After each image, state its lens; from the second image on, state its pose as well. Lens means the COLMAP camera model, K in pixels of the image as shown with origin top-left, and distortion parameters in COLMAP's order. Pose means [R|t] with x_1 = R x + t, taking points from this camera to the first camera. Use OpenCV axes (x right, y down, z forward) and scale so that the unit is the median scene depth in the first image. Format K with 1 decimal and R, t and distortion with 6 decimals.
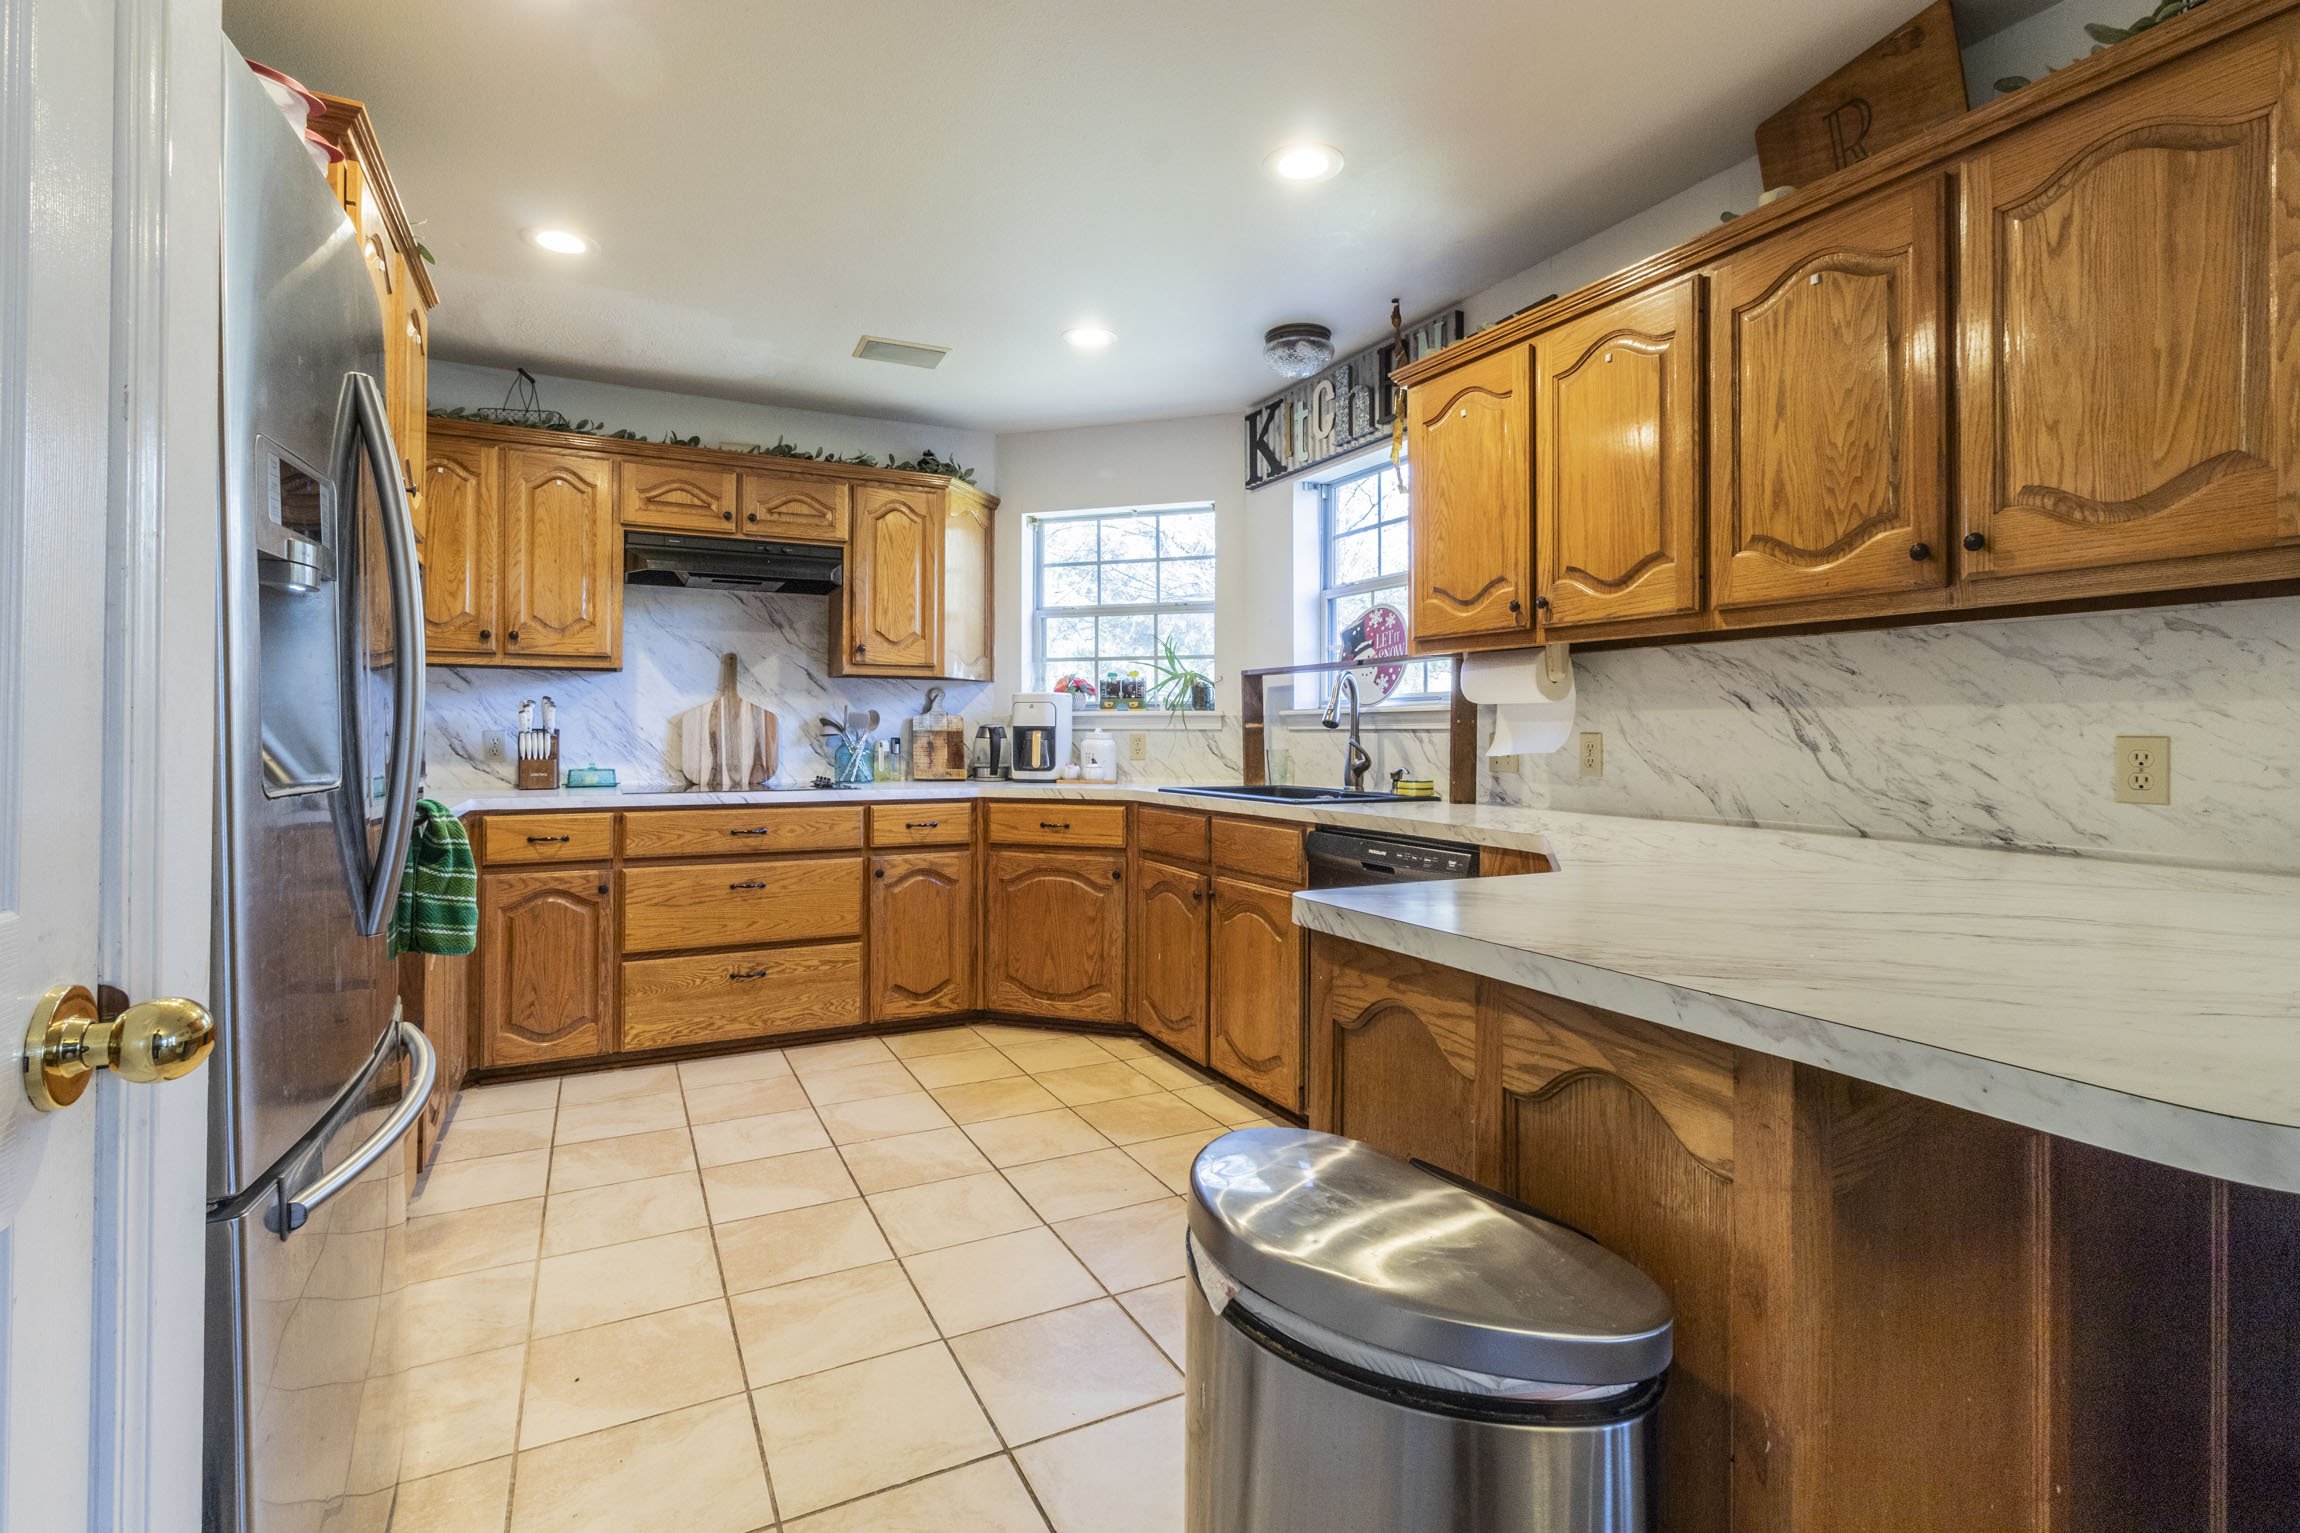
lens RADIAL K [[1064.7, 0, 1163.0], [0, 1064.7, 729.3], [0, 0, 1]] dist [-0.001400, 0.001476]
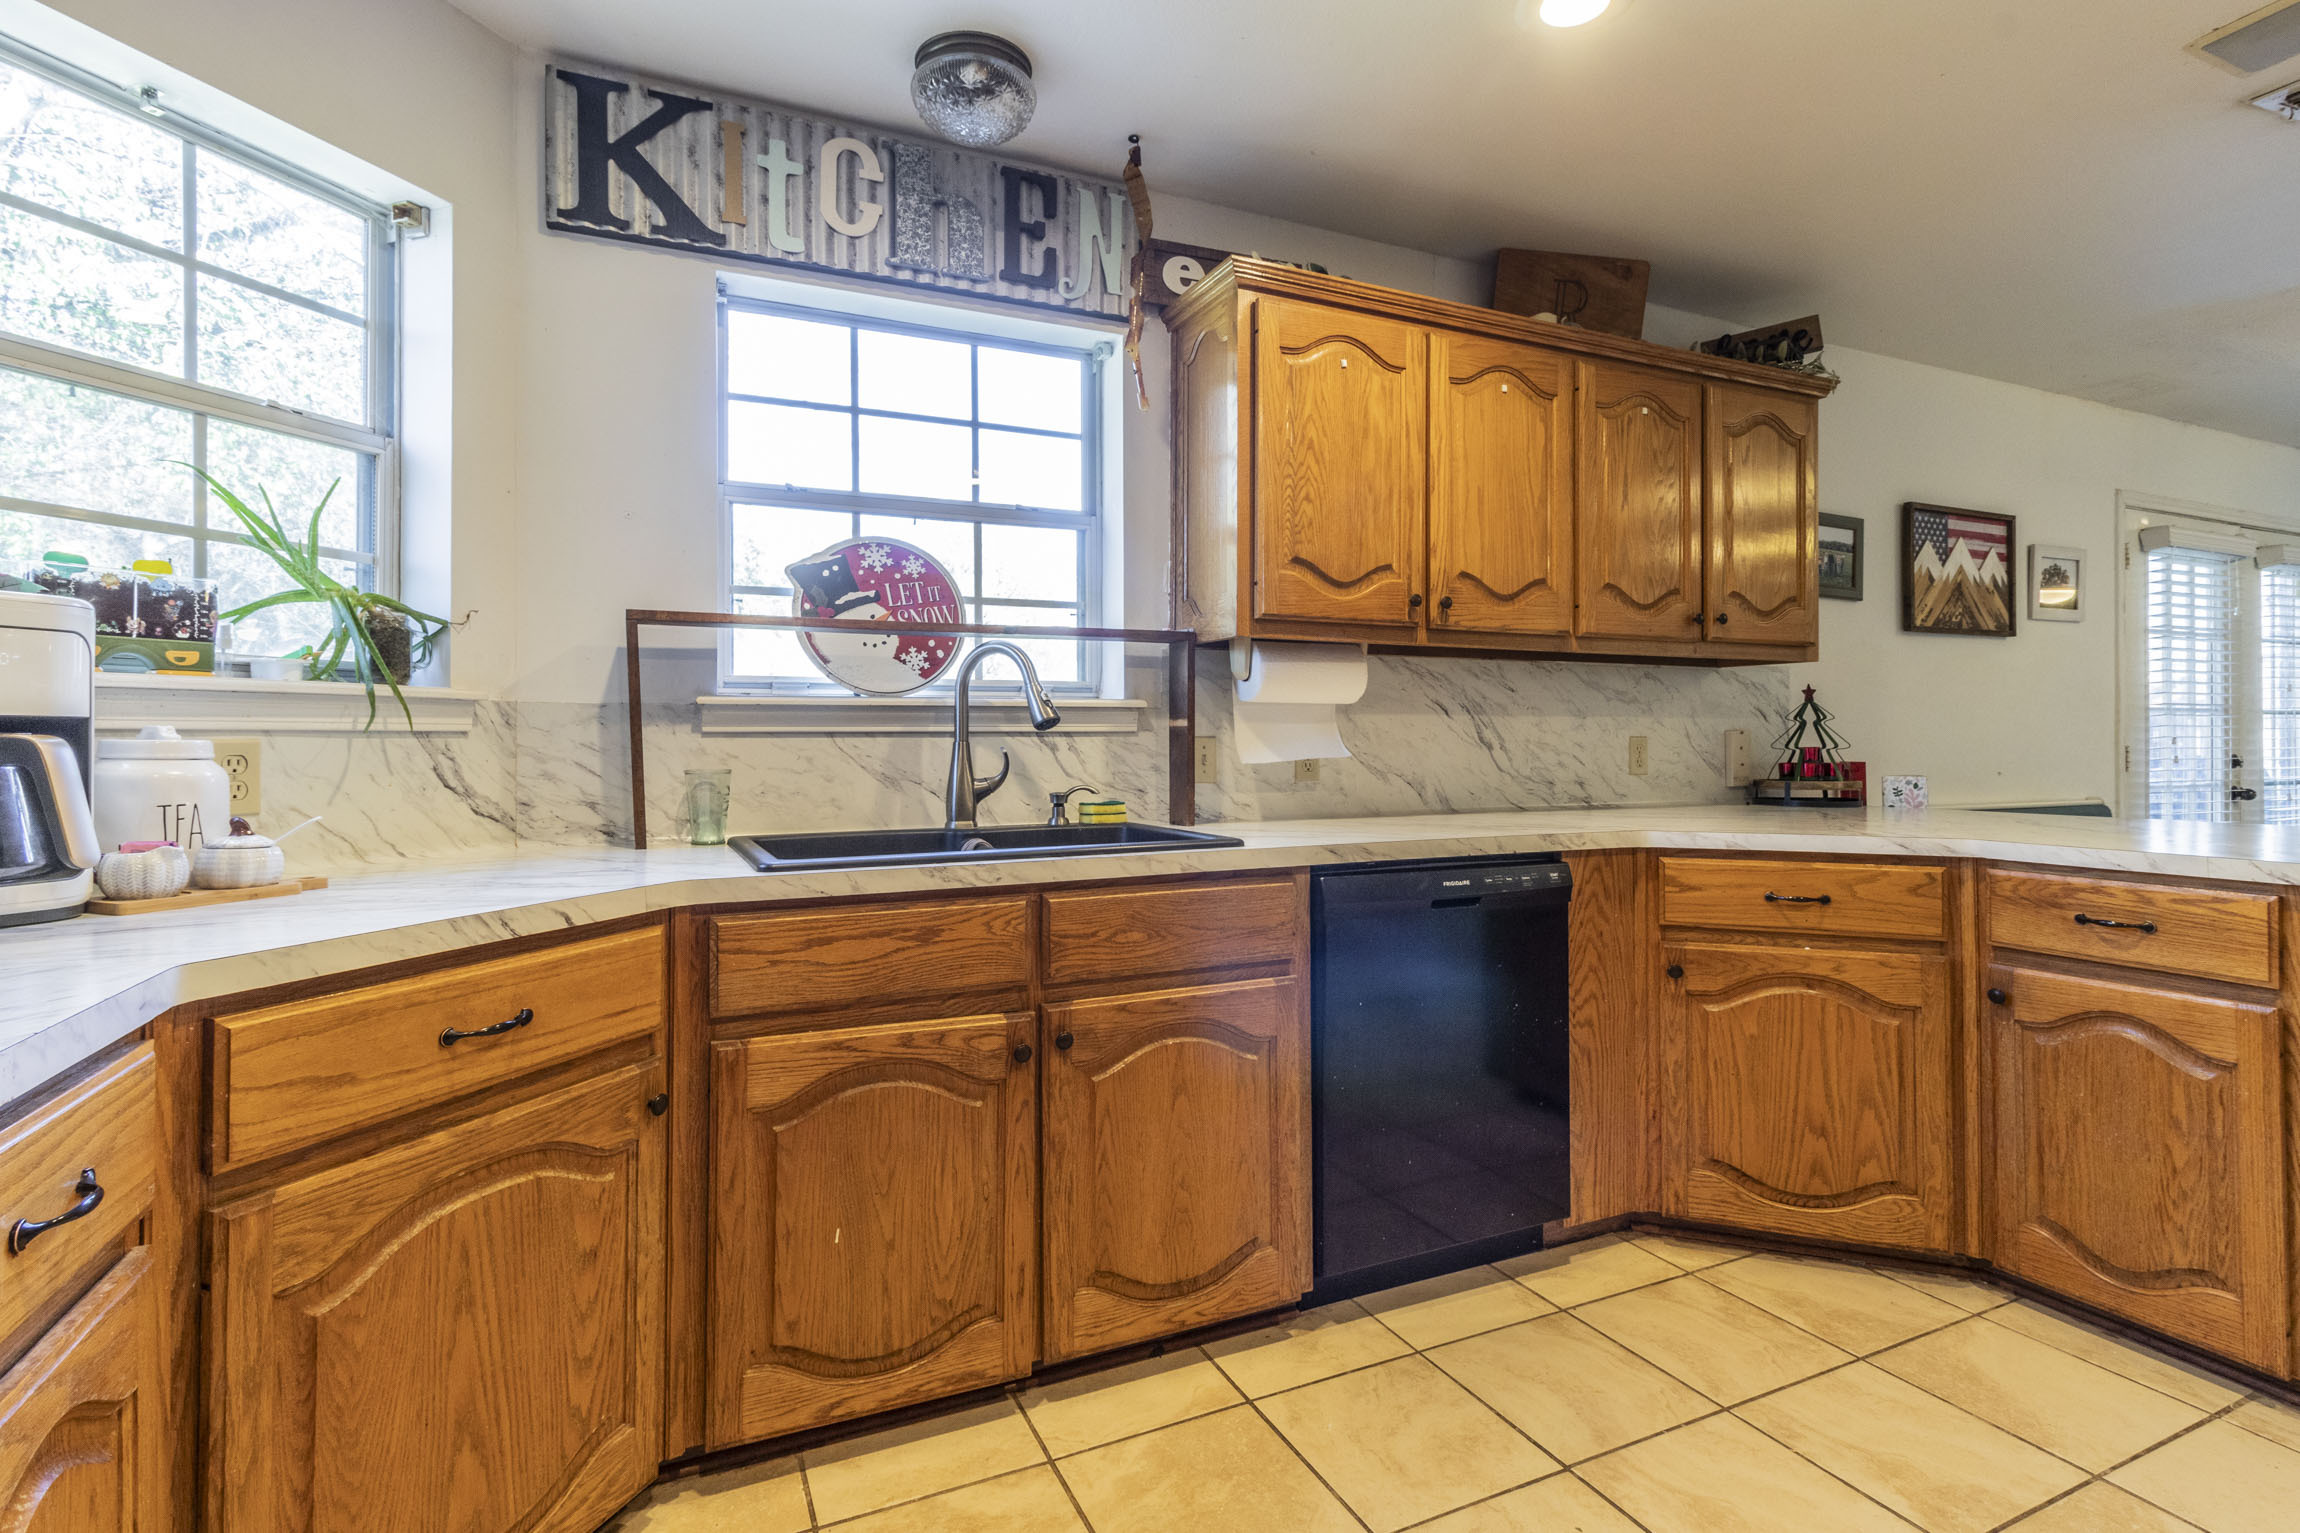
lens RADIAL K [[1064.7, 0, 1138.9], [0, 1064.7, 730.6], [0, 0, 1]] dist [-0.001400, 0.001476]
pose [[0.063893, 0.006152, 0.997938, -0.447186], [0.001169, 0.999980, -0.006240, 0.003352], [-0.997956, 0.001565, 0.063885, 0.850683]]
